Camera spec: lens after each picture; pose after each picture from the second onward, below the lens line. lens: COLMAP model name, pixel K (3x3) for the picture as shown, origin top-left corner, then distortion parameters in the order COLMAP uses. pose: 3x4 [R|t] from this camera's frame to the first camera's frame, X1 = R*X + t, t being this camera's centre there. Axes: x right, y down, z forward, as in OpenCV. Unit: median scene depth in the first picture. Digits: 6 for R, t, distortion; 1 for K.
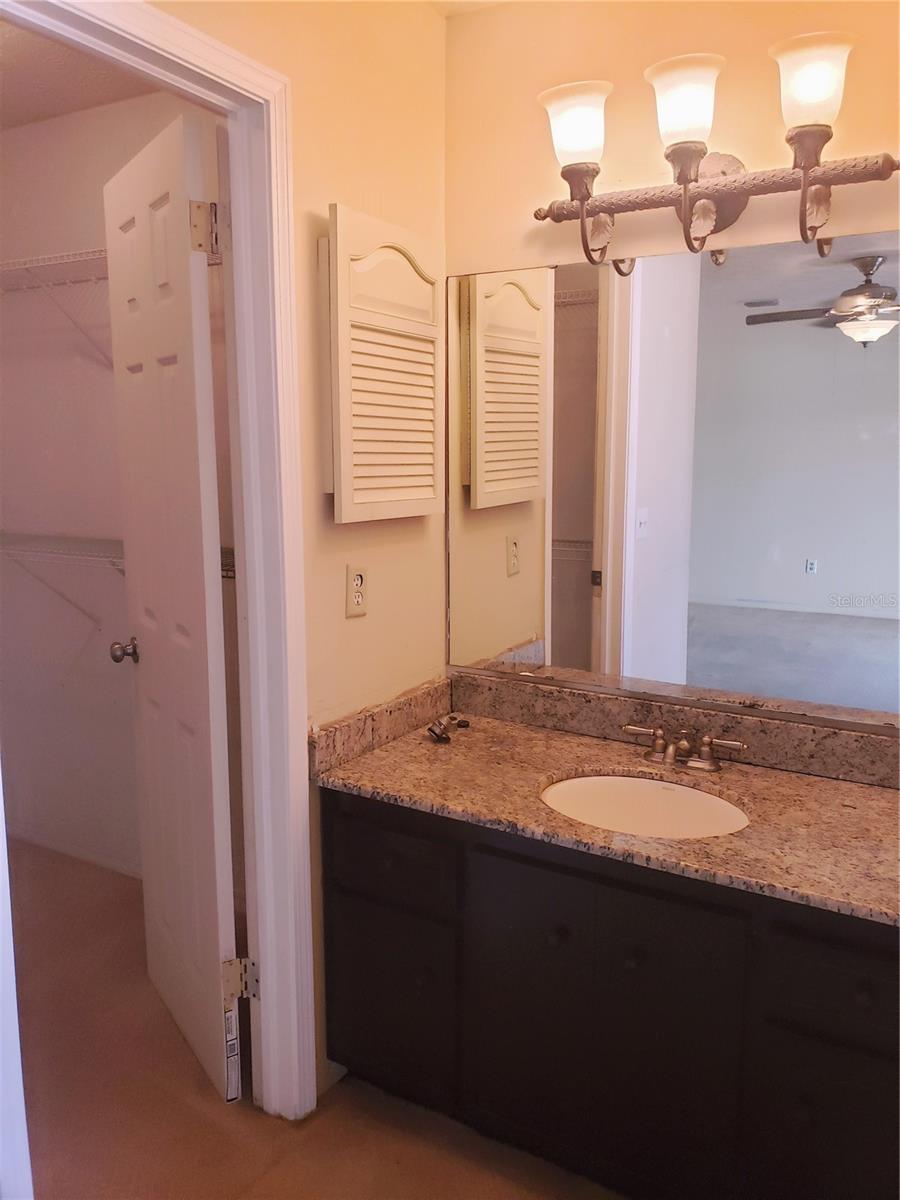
lens RADIAL K [[938.3, 0, 442.8], [0, 938.3, 596.2], [0, 0, 1]] dist [0.016864, 0.001070]
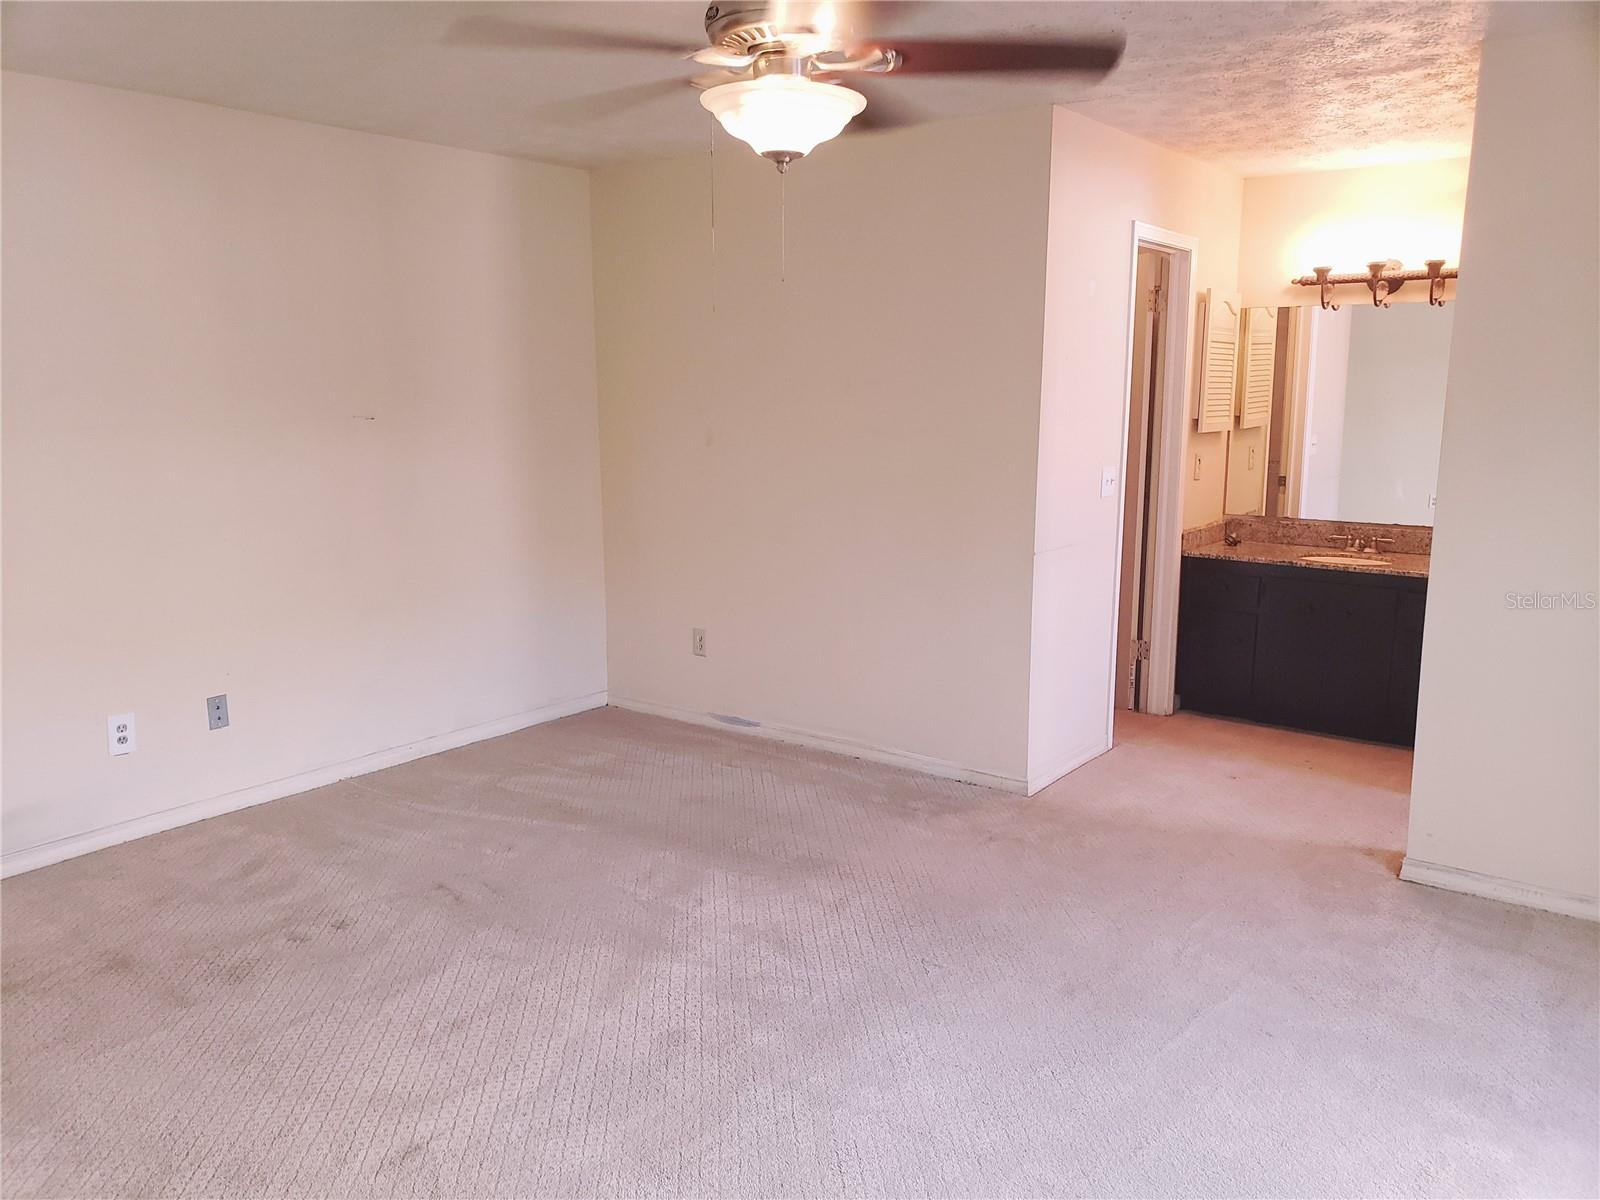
lens RADIAL K [[1251.1, 0, 810.7], [0, 1251.1, 604.7], [0, 0, 1]] dist [0.016864, 0.001070]
pose [[0.995325, 0.026665, -0.092824, -0.692341], [-0.024063, 0.999289, 0.029032, 0.242195], [0.093532, -0.026663, 0.995259, -1.871126]]
